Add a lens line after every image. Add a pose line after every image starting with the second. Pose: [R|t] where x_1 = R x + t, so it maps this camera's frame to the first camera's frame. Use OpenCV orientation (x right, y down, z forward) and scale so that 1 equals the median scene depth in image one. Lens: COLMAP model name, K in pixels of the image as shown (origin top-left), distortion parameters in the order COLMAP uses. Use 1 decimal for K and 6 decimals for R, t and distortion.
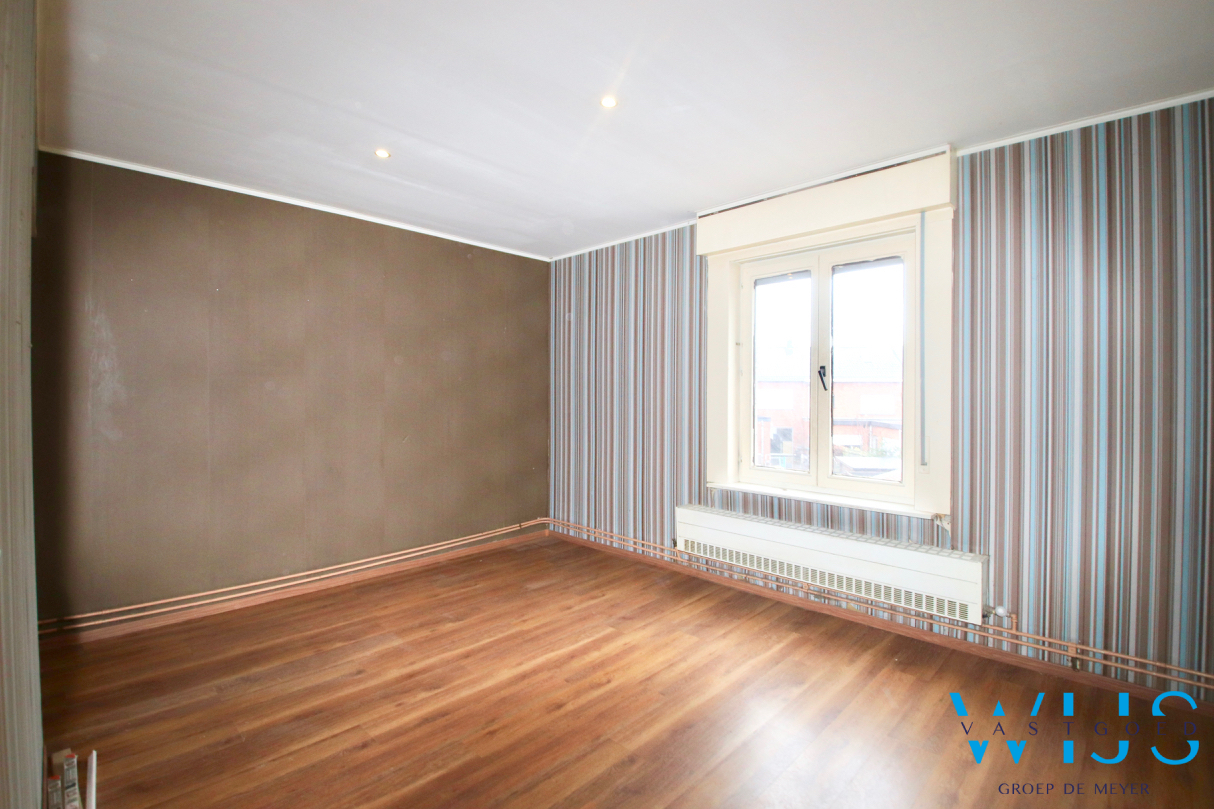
lens RADIAL K [[557.8, 0, 604.6], [0, 557.8, 396.0], [0, 0, 1]] dist [0.034178, -0.033024]
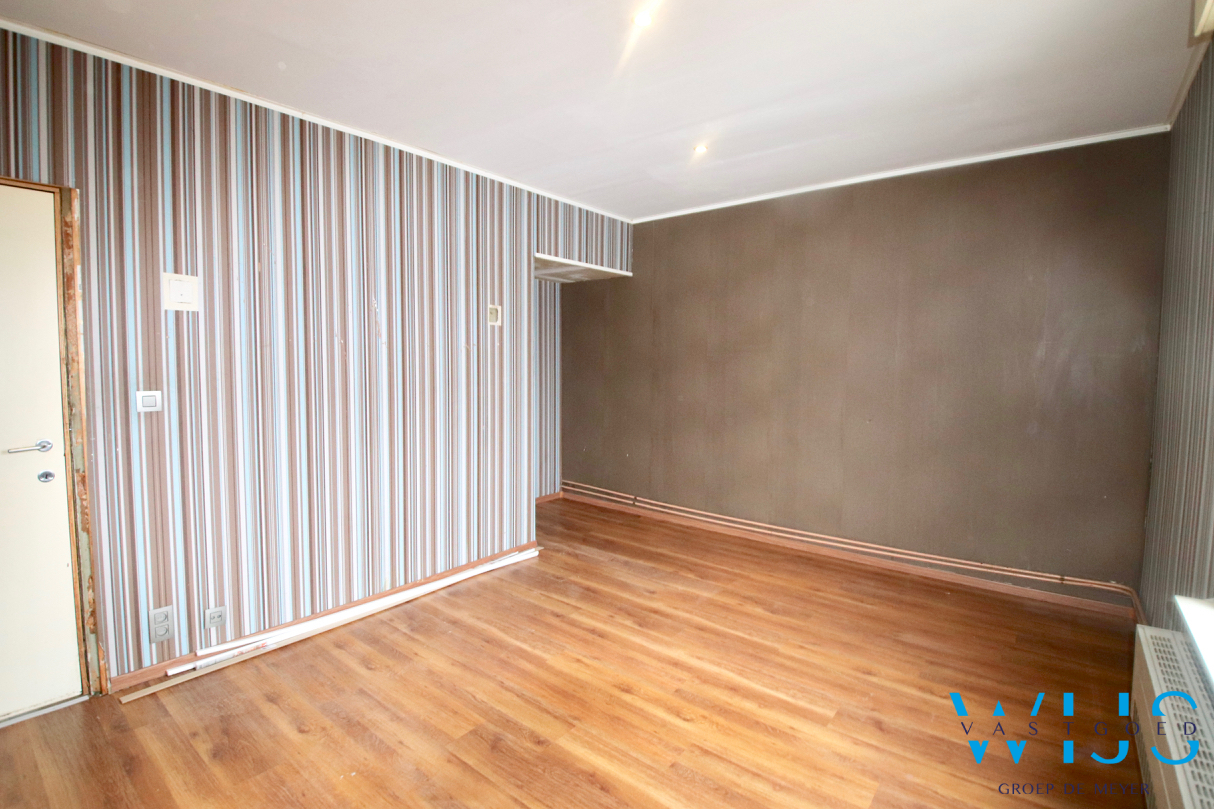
lens RADIAL K [[561.9, 0, 607.0], [0, 561.9, 404.5], [0, 0, 1]] dist [0.002732, -0.017927]
pose [[0.098982, 0.071006, -0.992553, 0.630443], [-0.011336, 0.997467, 0.070227, -0.007090], [0.995025, 0.004300, 0.099536, 0.647328]]
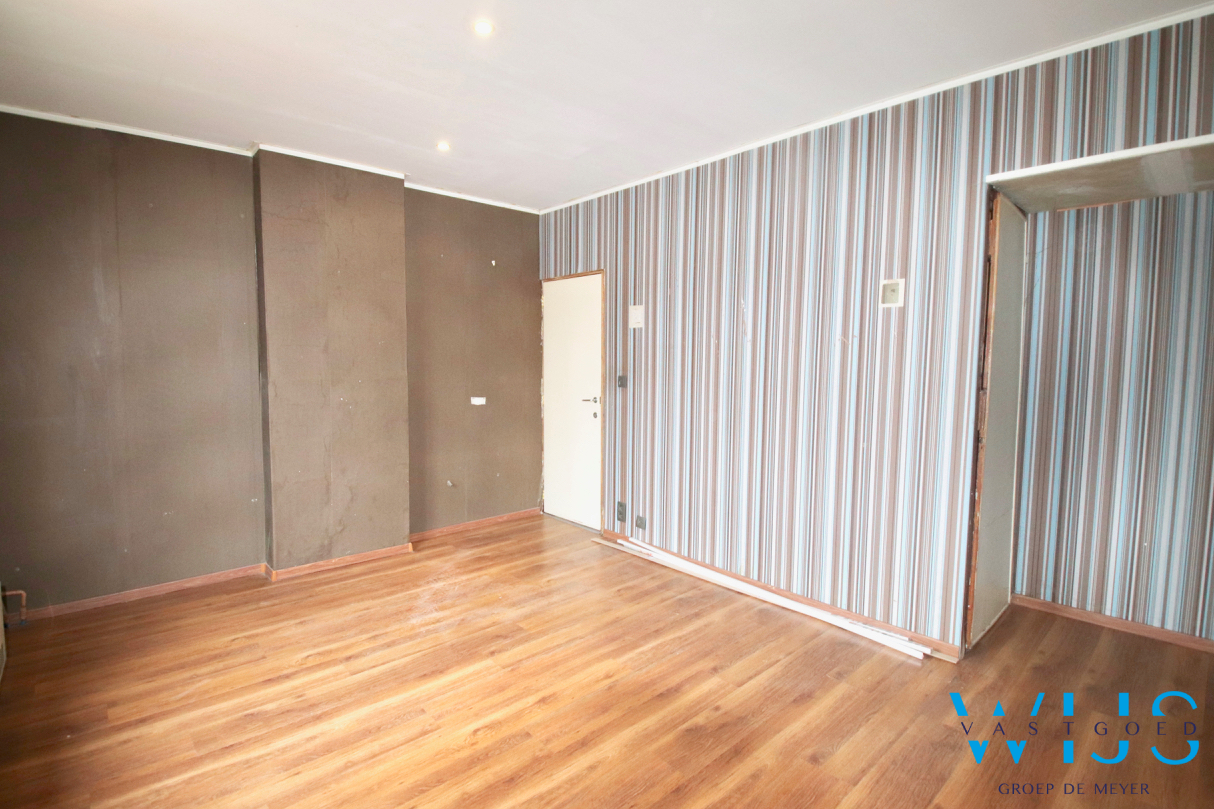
lens RADIAL K [[582.6, 0, 601.3], [0, 582.6, 398.3], [0, 0, 1]] dist [0.038012, -0.040271]
pose [[-0.997958, -0.006567, 0.063530, -0.176444], [-0.001669, 0.997041, 0.076850, -0.017229], [-0.063846, 0.076587, -0.995017, 1.436183]]
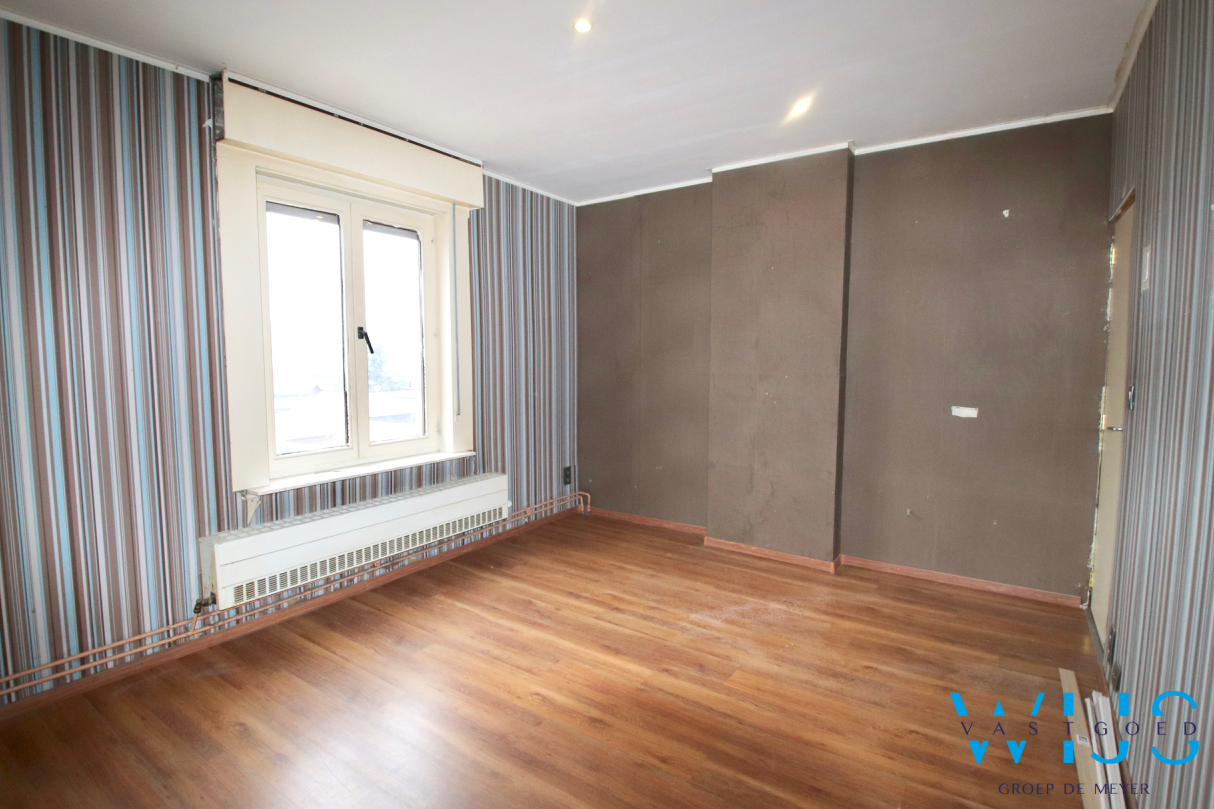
lens RADIAL K [[596.5, 0, 600.8], [0, 596.5, 398.5], [0, 0, 1]] dist [0.023449, -0.025892]
pose [[-0.173293, -0.073295, 0.982139, -0.708946], [0.006477, 0.997121, 0.075556, -0.008663], [-0.984849, 0.019455, -0.172319, 0.852091]]
